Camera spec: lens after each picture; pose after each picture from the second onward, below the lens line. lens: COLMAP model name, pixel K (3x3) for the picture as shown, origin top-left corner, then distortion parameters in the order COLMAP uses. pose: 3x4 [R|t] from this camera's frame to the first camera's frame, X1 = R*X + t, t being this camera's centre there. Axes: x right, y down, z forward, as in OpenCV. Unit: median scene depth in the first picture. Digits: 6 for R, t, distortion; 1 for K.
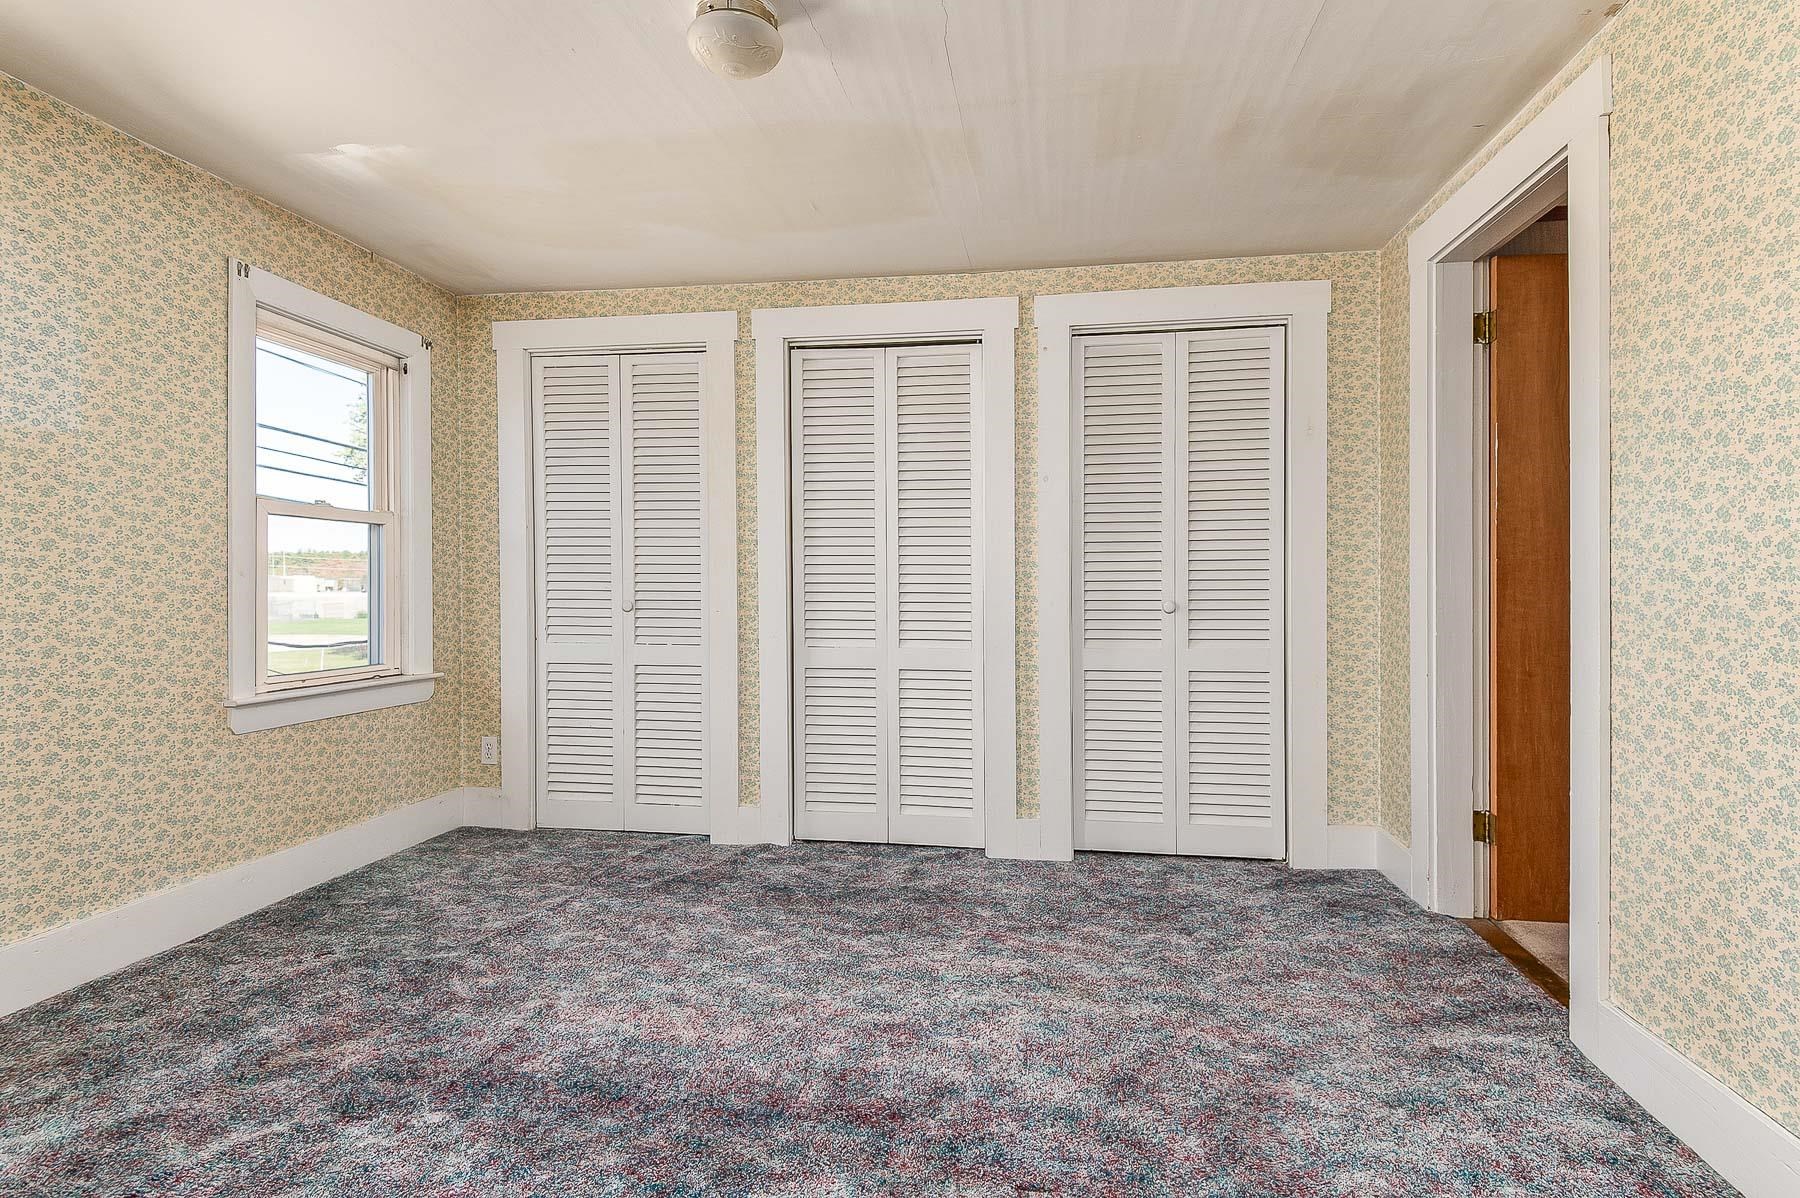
lens RADIAL K [[902.6, 0, 899.7], [0, 902.6, 590.9], [0, 0, 1]] dist [0.000054, -0.000941]
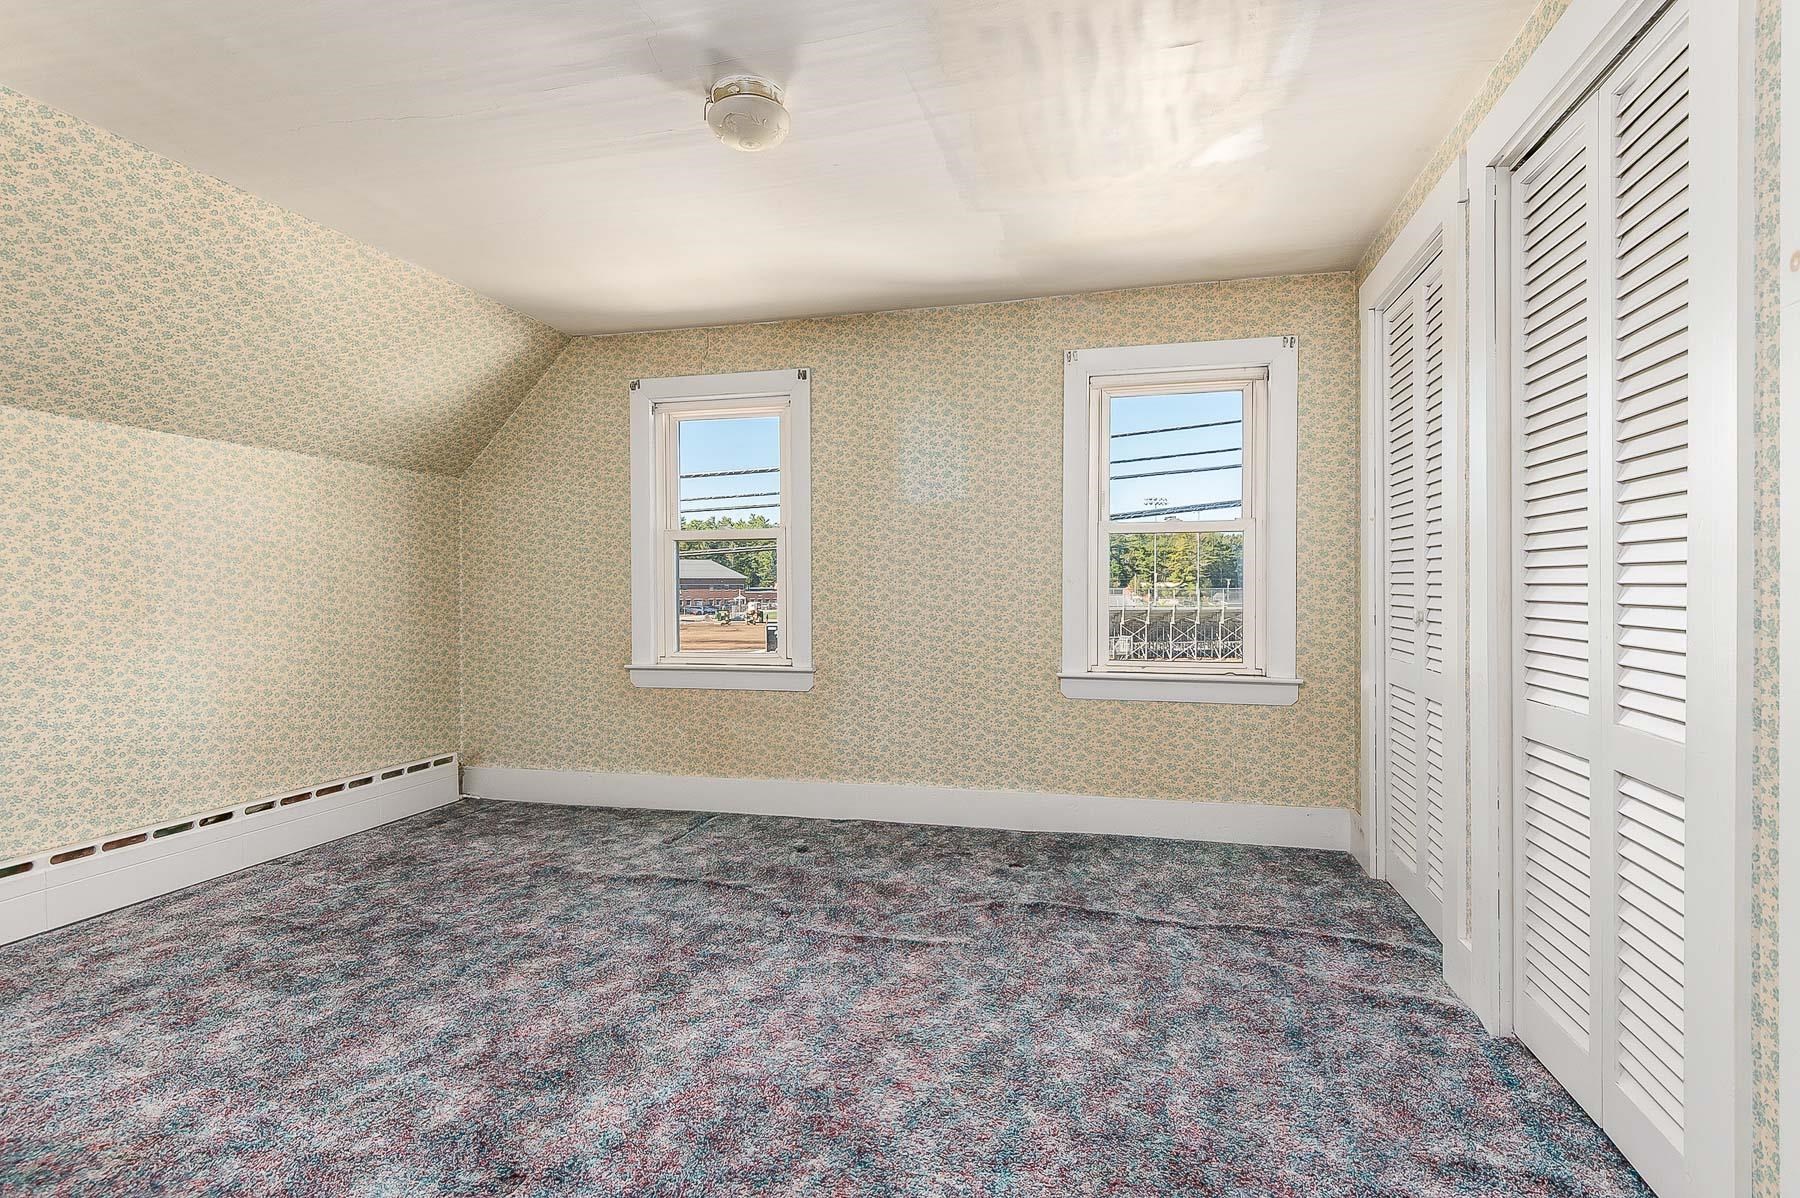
lens RADIAL K [[902.6, 0, 900.9], [0, 902.6, 598.1], [0, 0, 1]] dist [0.000054, -0.000941]
pose [[-0.103171, 0.012404, -0.994586, 0.584588], [-0.001398, 0.999919, 0.012616, -0.009016], [0.994663, 0.002692, -0.103146, 0.799956]]
